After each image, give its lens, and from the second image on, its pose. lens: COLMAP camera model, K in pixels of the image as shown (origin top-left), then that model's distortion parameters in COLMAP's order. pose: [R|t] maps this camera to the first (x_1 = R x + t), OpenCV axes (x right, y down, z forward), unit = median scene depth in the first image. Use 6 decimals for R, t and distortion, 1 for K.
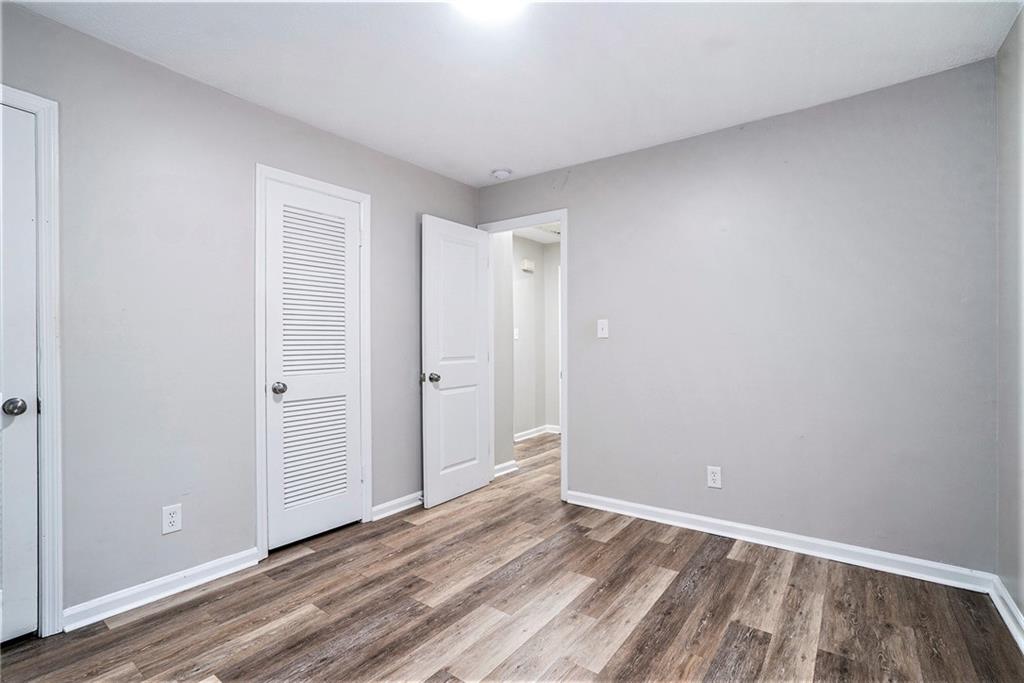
lens RADIAL K [[483.5, 0, 512.3], [0, 483.5, 342.2], [0, 0, 1]] dist [-0.019279, 0.002009]
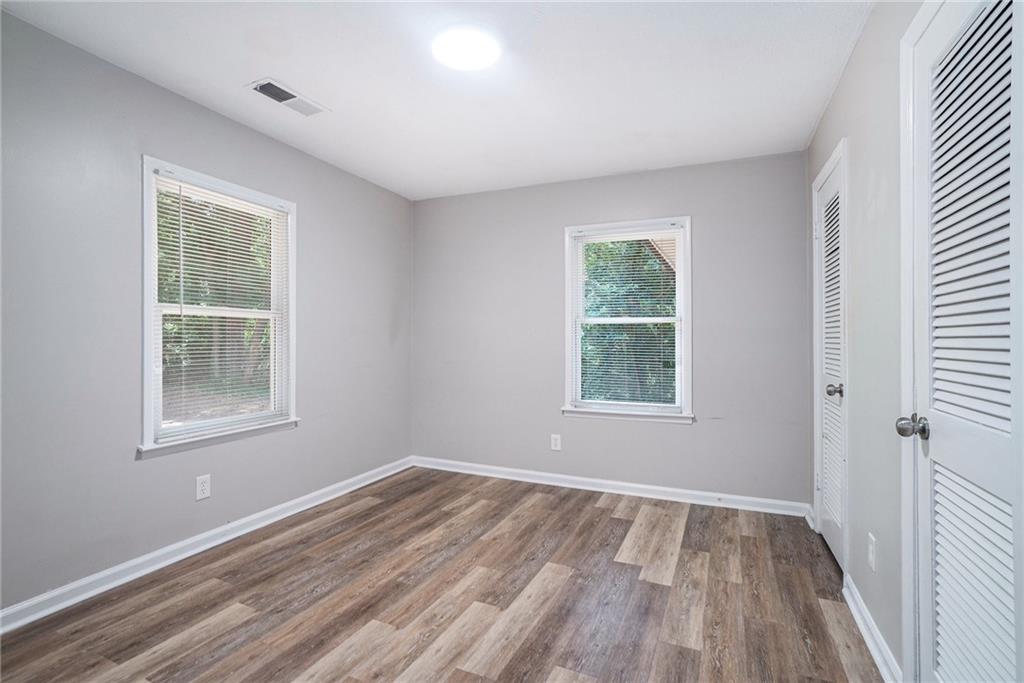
lens RADIAL K [[483.5, 0, 512.9], [0, 483.5, 341.9], [0, 0, 1]] dist [-0.019279, 0.002009]
pose [[-0.977179, -0.000896, -0.212416, 0.083213], [0.000268, 0.999985, -0.005451, 0.016412], [0.212418, -0.005384, -0.977164, 1.958130]]
